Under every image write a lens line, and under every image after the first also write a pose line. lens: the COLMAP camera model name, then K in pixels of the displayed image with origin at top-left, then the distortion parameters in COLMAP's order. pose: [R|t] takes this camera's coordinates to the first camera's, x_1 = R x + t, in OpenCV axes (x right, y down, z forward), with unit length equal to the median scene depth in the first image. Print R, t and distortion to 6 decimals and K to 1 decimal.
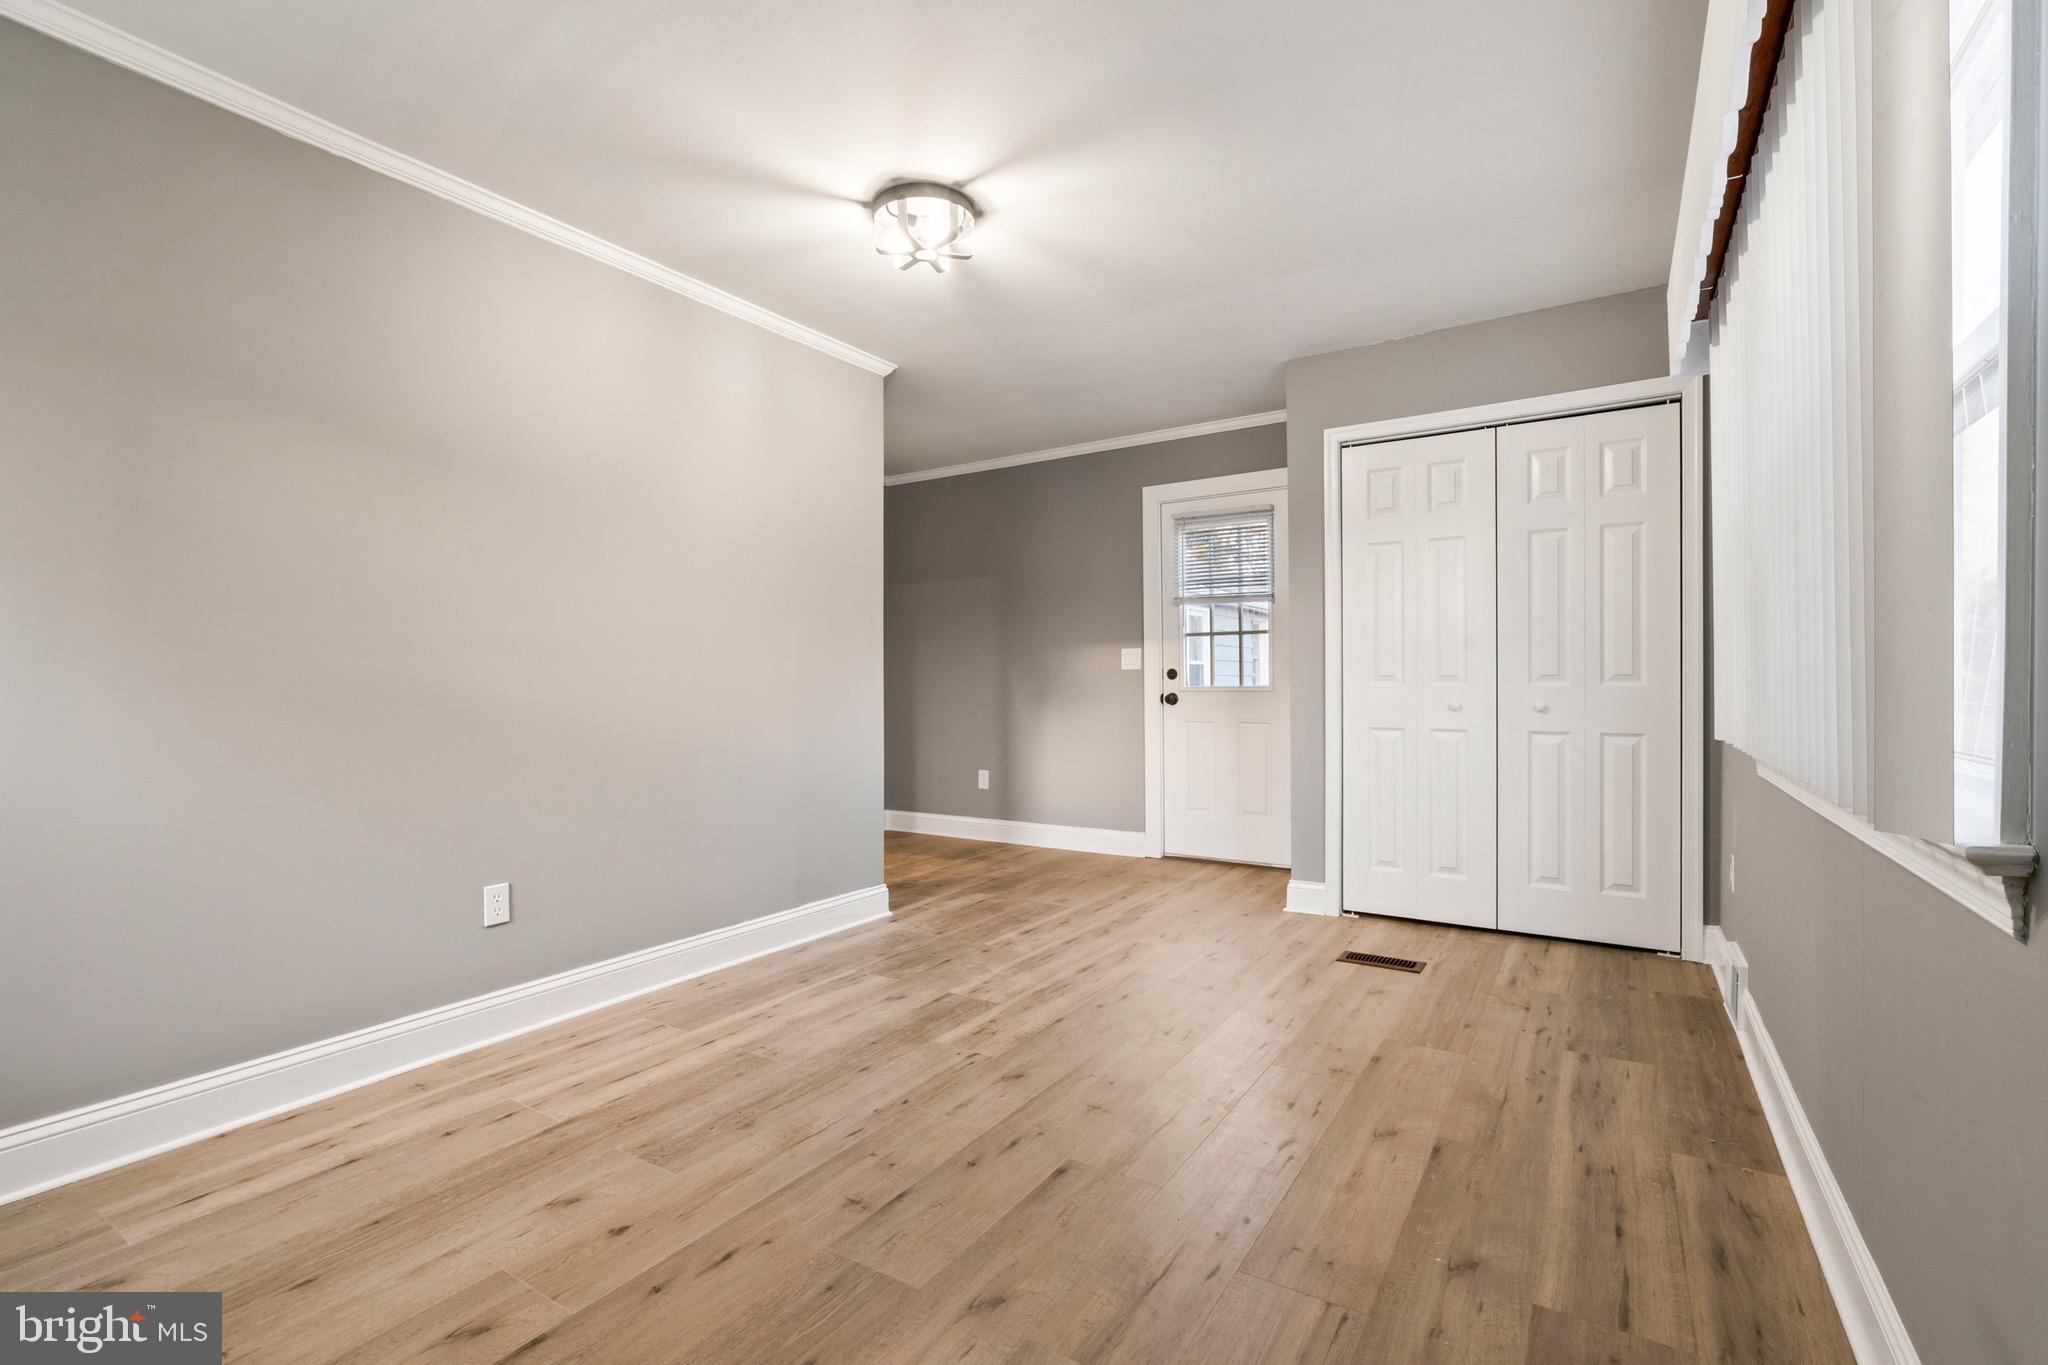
lens RADIAL K [[906.2, 0, 1024.7], [0, 906.2, 682.2], [0, 0, 1]] dist [-0.001728, -0.000103]
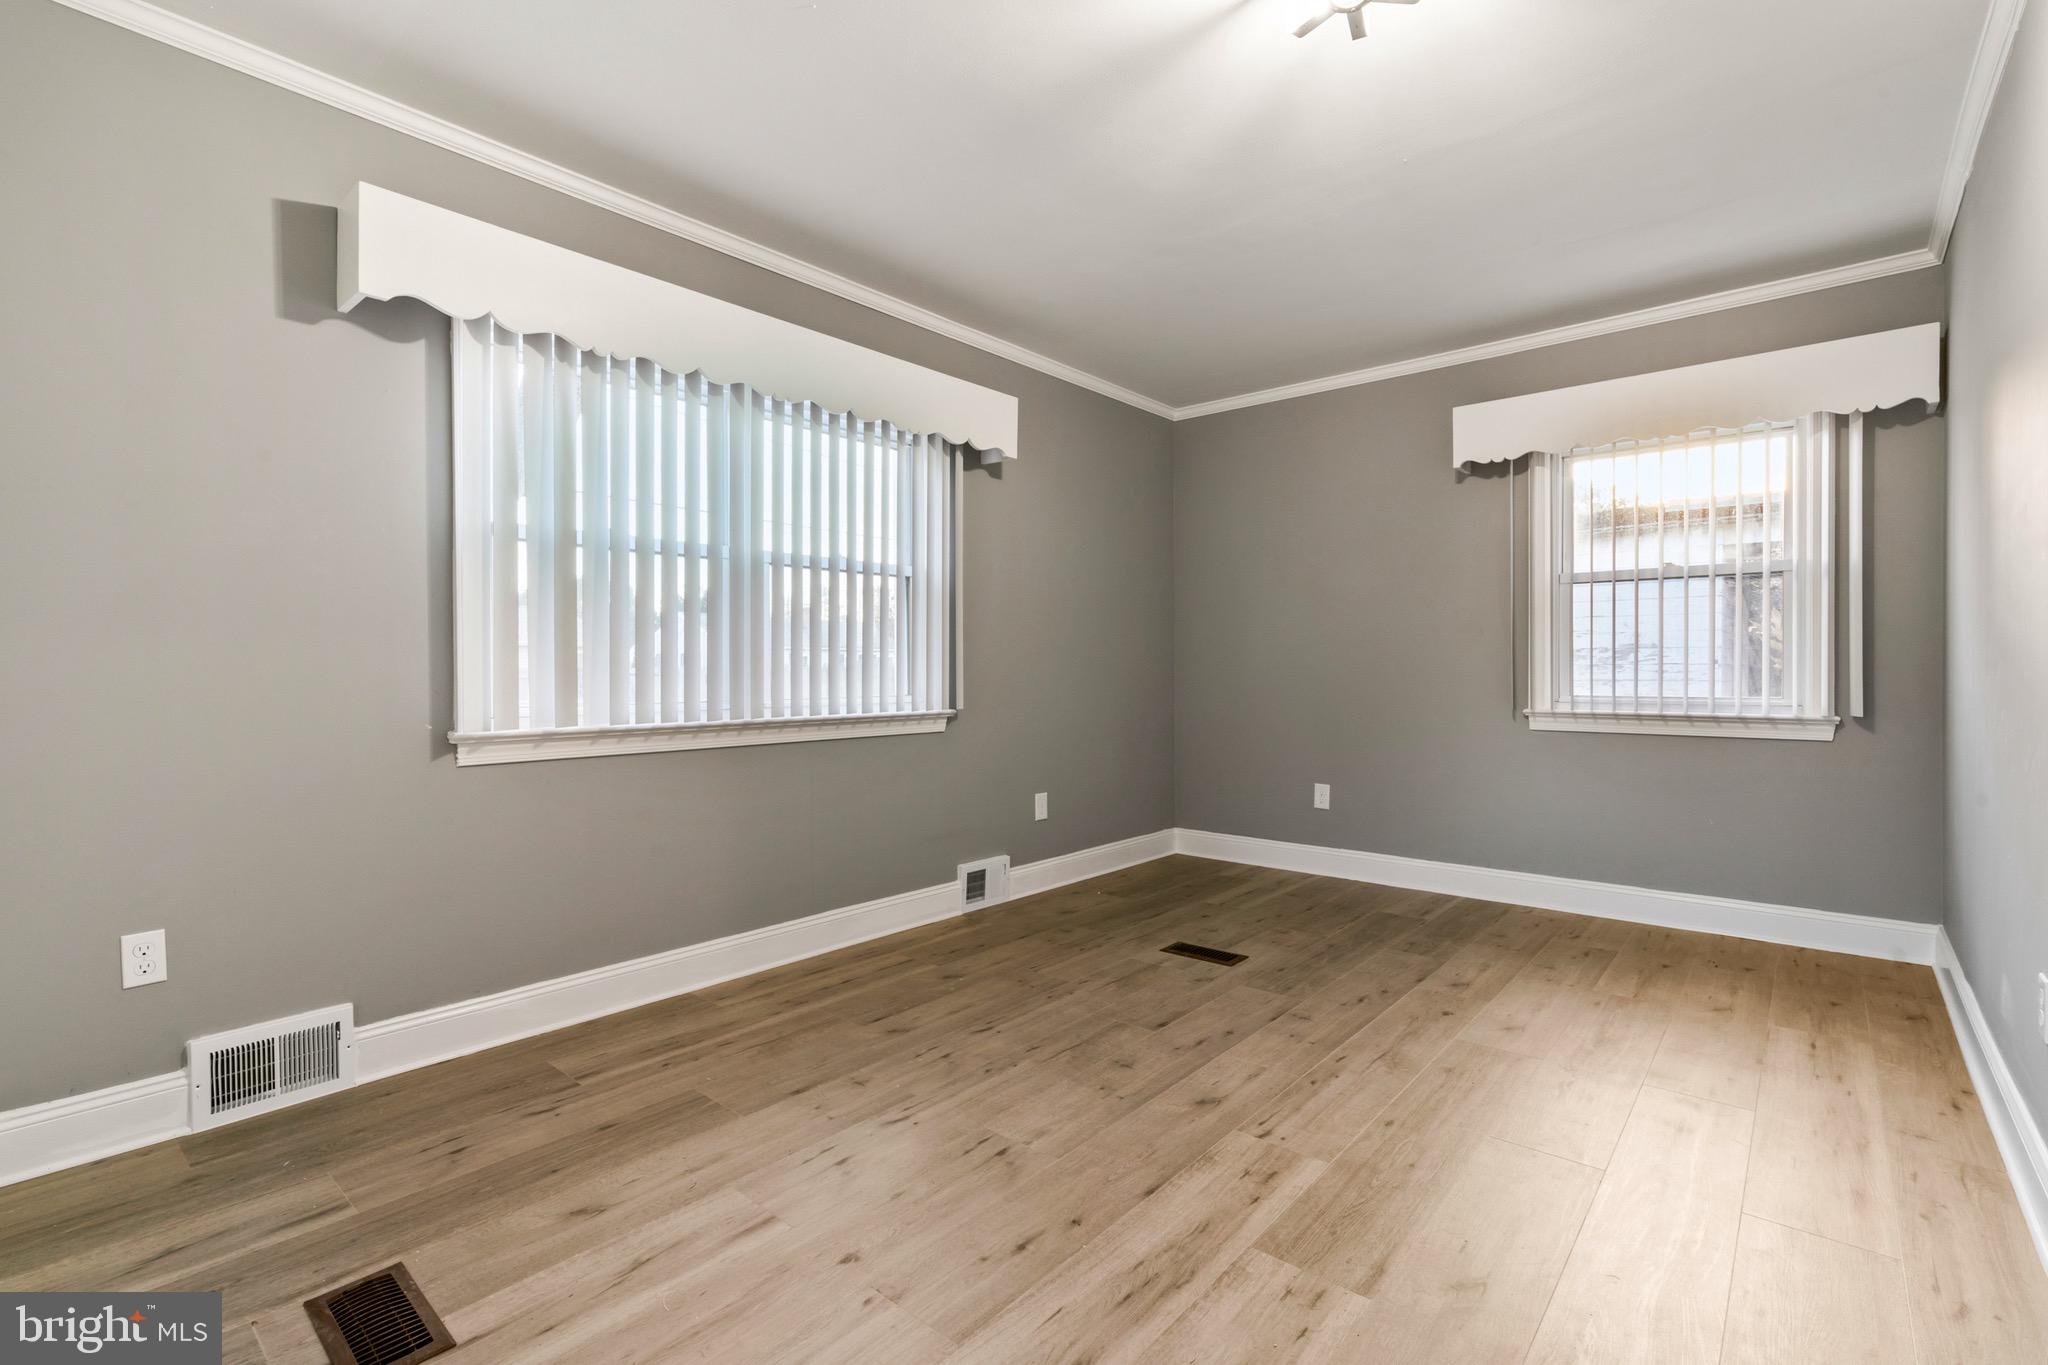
lens RADIAL K [[906.2, 0, 1022.1], [0, 906.2, 678.3], [0, 0, 1]] dist [-0.001728, -0.000103]
pose [[-0.989035, 0.008230, 0.147453, 0.036208], [0.009230, 0.999939, 0.006098, 0.003553], [-0.147394, 0.007392, -0.989050, 2.024864]]
